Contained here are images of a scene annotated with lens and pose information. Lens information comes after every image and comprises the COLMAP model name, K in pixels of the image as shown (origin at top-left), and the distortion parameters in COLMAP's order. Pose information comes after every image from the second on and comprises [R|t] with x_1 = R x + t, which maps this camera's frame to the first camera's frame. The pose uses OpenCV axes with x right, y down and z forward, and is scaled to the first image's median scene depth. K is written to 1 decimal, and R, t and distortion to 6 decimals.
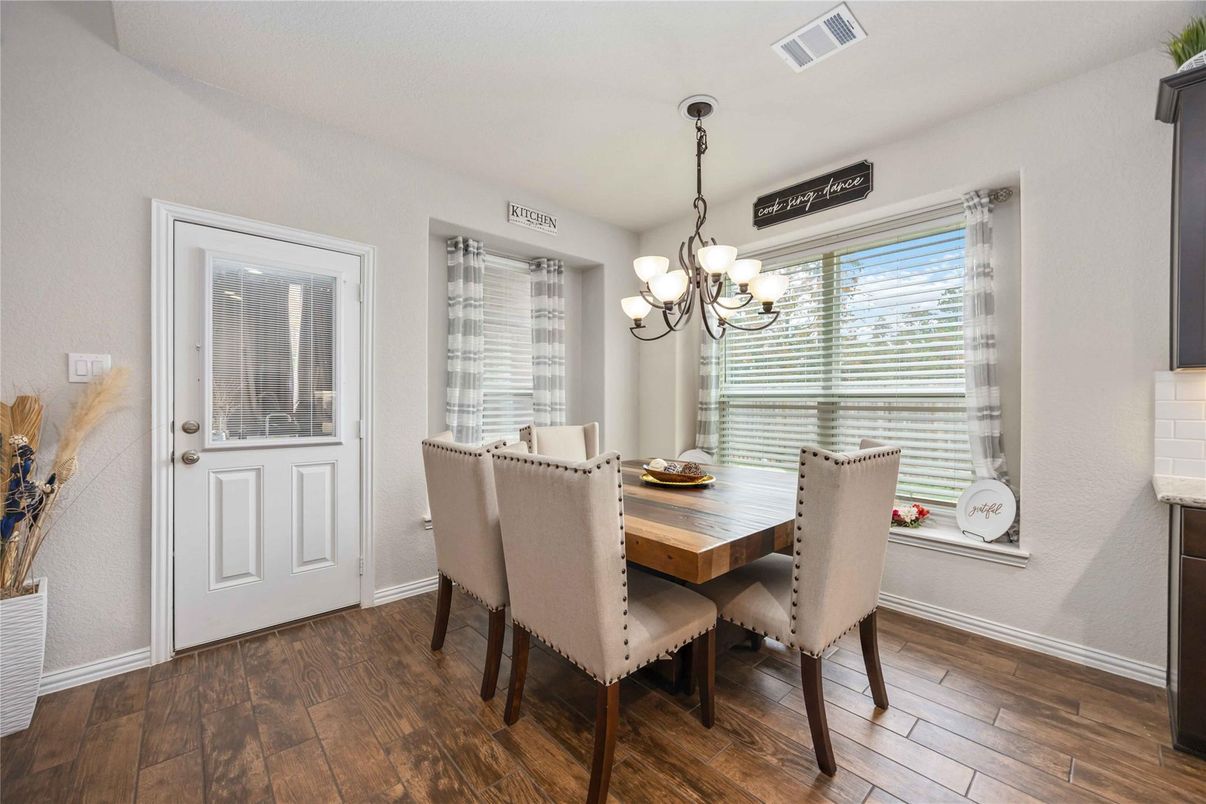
lens RADIAL K [[470.2, 0, 603.0], [0, 470.2, 402.0], [0, 0, 1]] dist [-0.006822, 0.000003]
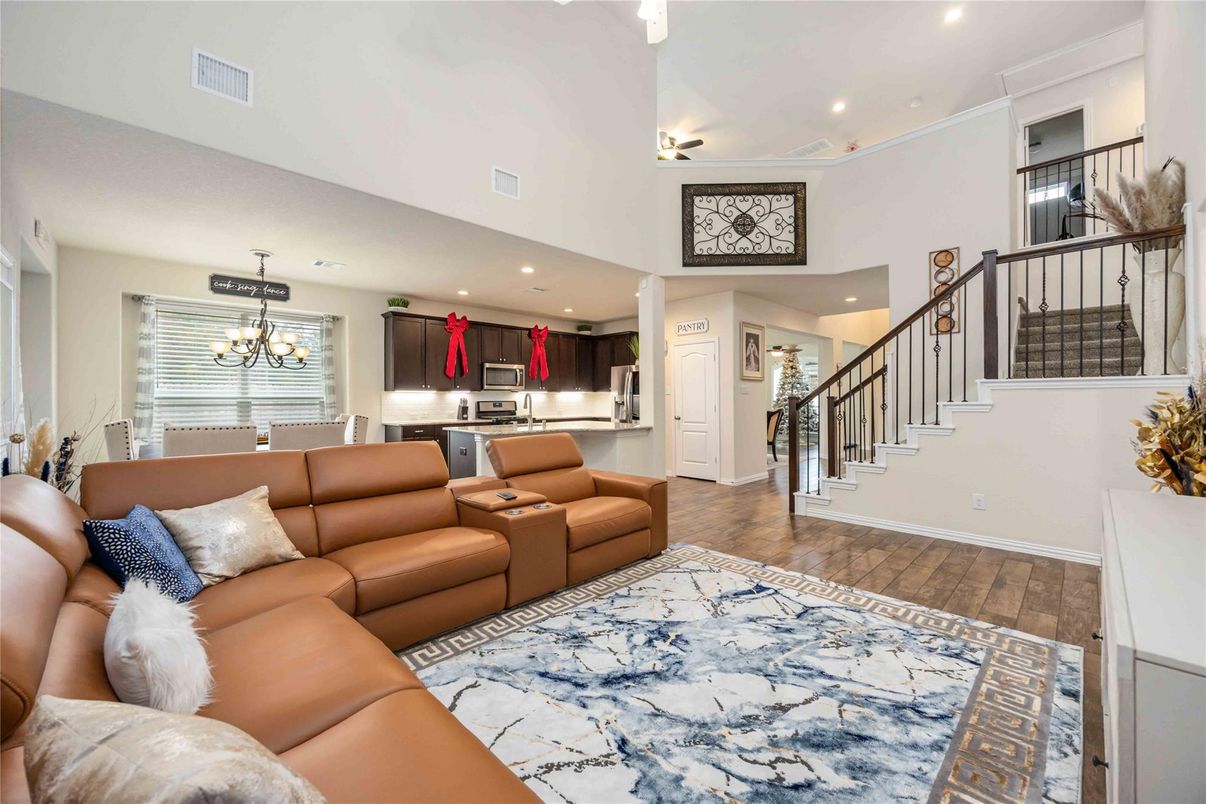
lens RADIAL K [[464.2, 0, 601.1], [0, 464.2, 398.9], [0, 0, 1]] dist [-0.001557, -0.000040]
pose [[-0.035474, 0.000173, 0.999371, -1.893499], [0.007009, 0.999975, 0.000075, -0.001444], [-0.999346, 0.007008, -0.035475, -0.378082]]
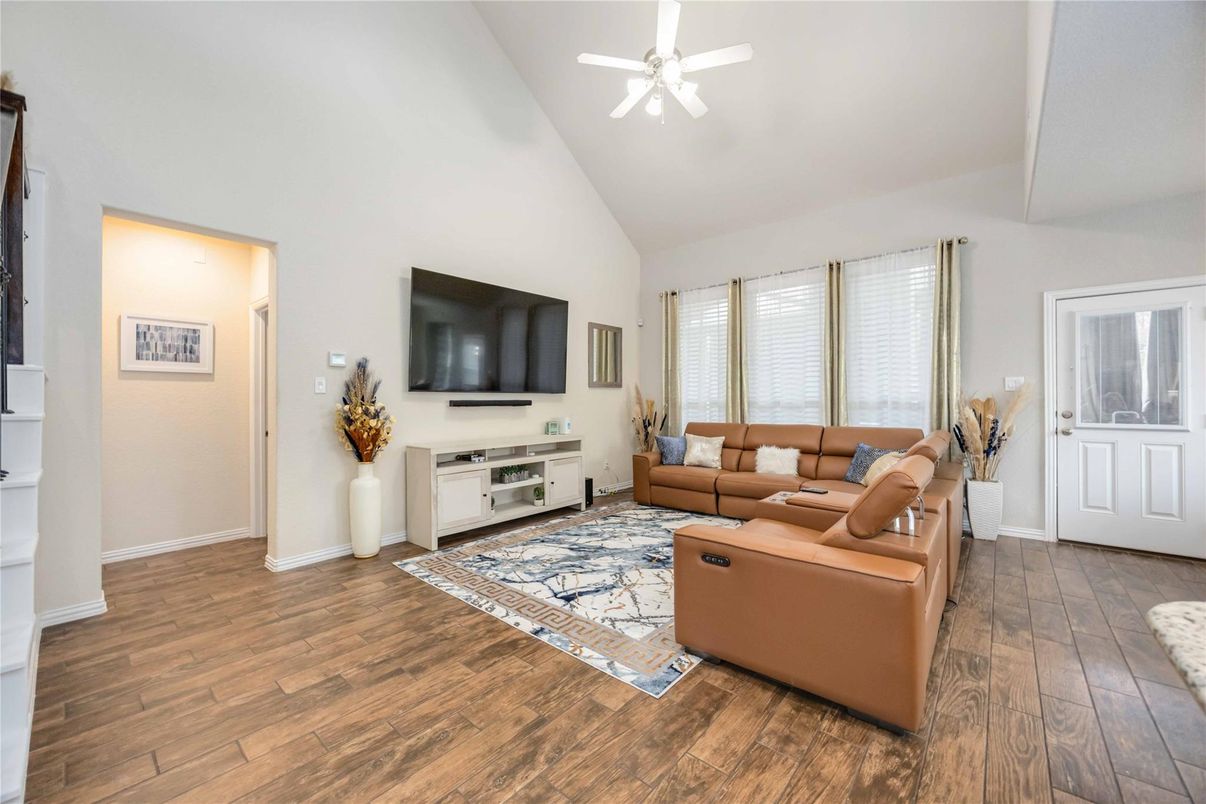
lens RADIAL K [[464.2, 0, 601.1], [0, 464.2, 398.9], [0, 0, 1]] dist [-0.001557, -0.000040]
pose [[0.123801, -0.006970, -0.992283, 0.614737], [0.001129, 0.999976, -0.006883, 0.005112], [0.992306, -0.000268, 0.123806, -0.928968]]
